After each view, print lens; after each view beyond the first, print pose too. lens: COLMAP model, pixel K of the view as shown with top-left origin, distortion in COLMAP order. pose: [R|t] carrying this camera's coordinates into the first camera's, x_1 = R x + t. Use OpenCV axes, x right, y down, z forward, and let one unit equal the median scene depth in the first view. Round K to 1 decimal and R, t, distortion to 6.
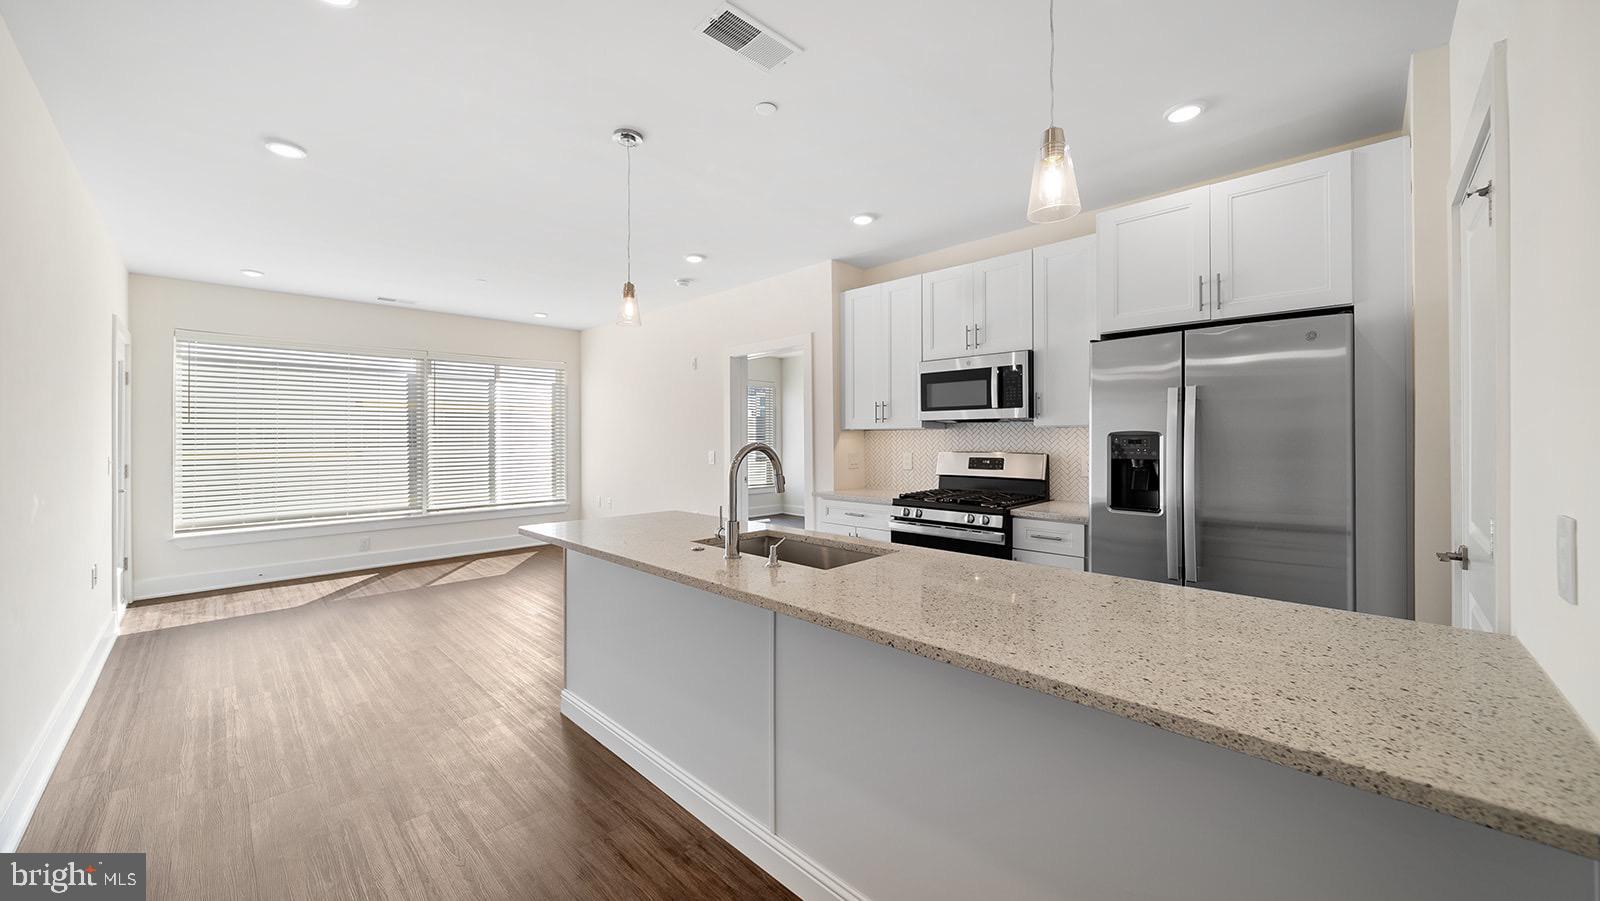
lens RADIAL K [[573.8, 0, 800.3], [0, 573.8, 436.0], [0, 0, 1]] dist [-0.001100, -0.000047]
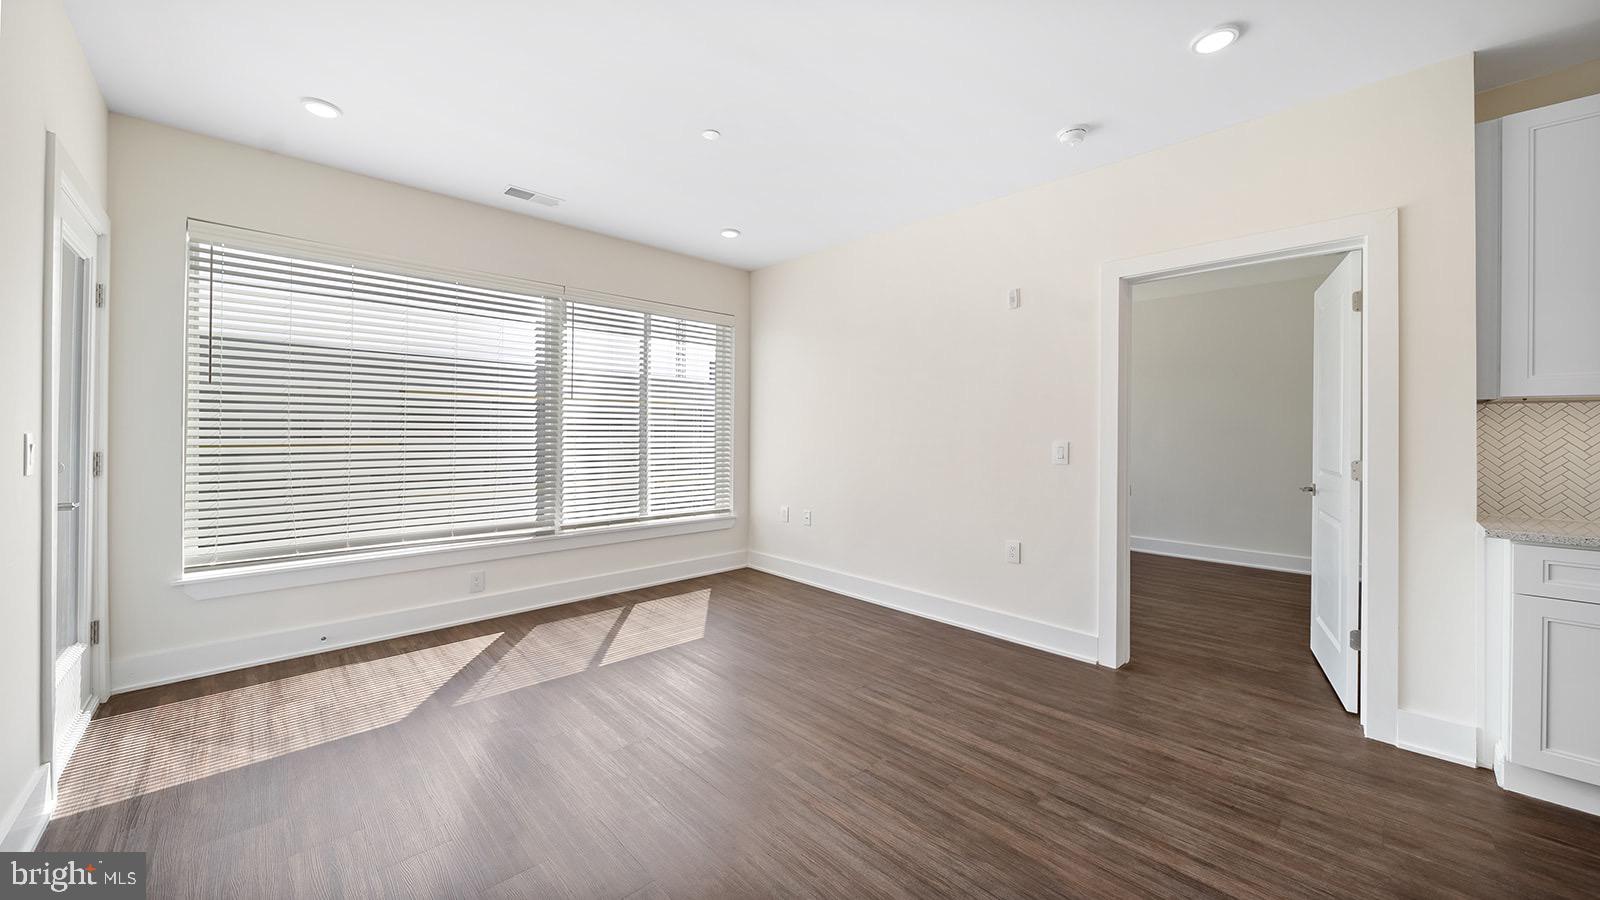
lens RADIAL K [[574.3, 0, 788.9], [0, 574.3, 434.5], [0, 0, 1]] dist [0.001356, 0.000147]
pose [[0.999186, 0.011617, -0.038640, -0.420149], [-0.011557, 0.999932, 0.001762, 0.021074], [0.038658, -0.001314, 0.999252, 0.404103]]
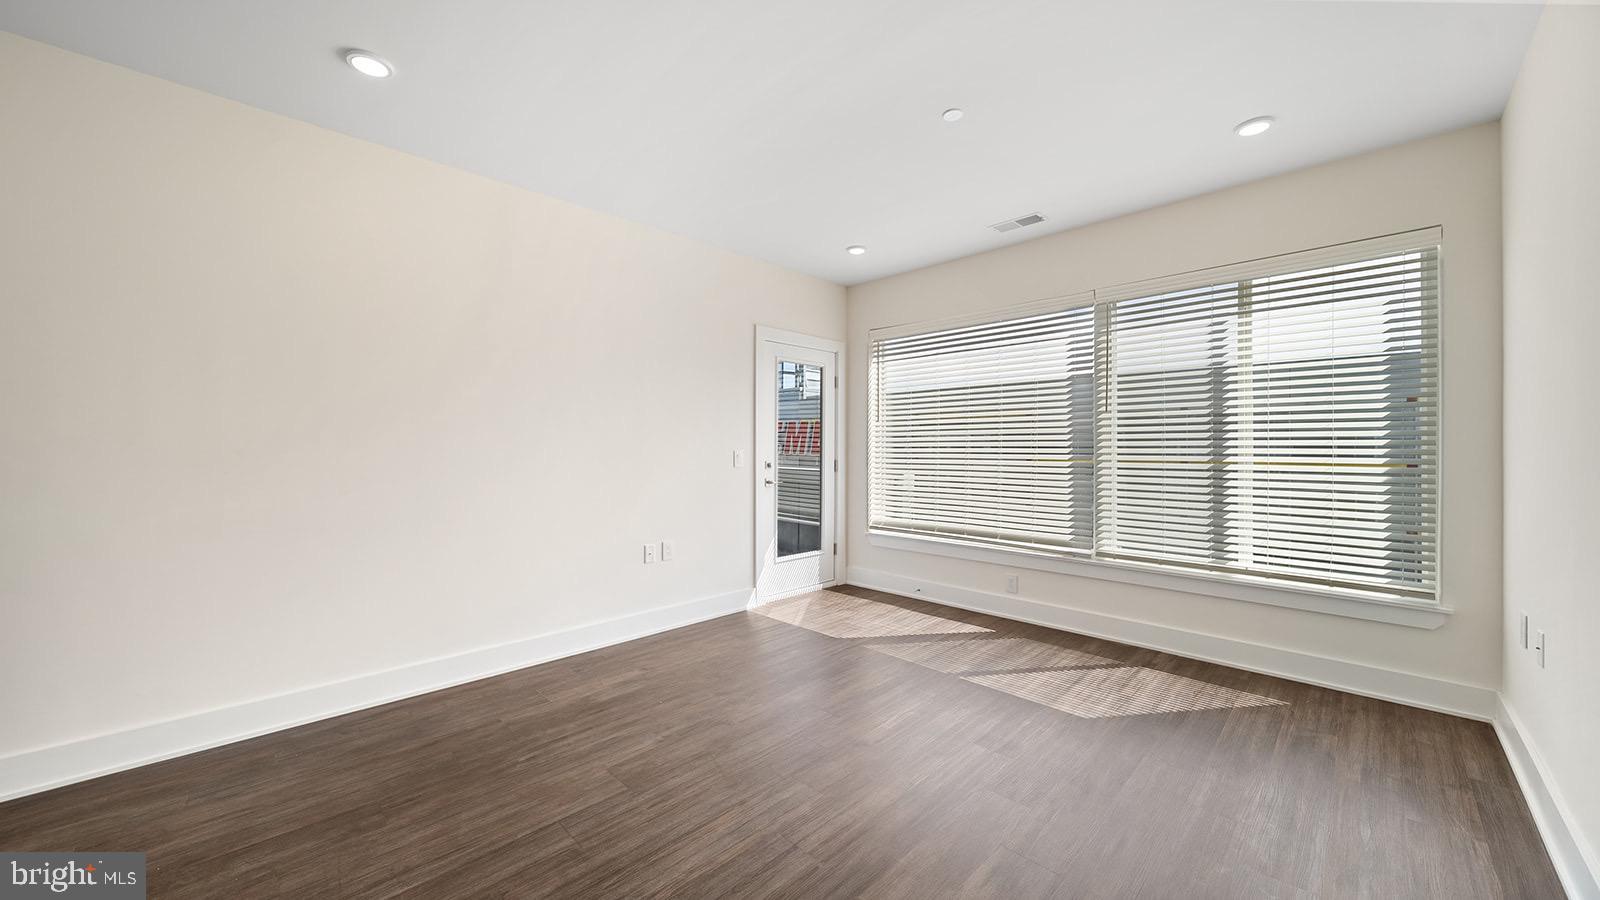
lens RADIAL K [[575.9, 0, 801.0], [0, 575.9, 445.9], [0, 0, 1]] dist [0.001096, 0.000091]
pose [[-0.005764, 0.001996, -0.999981, -0.049821], [-0.001513, 0.999997, 0.002005, 0.018309], [0.999982, 0.001524, -0.005761, 0.800270]]
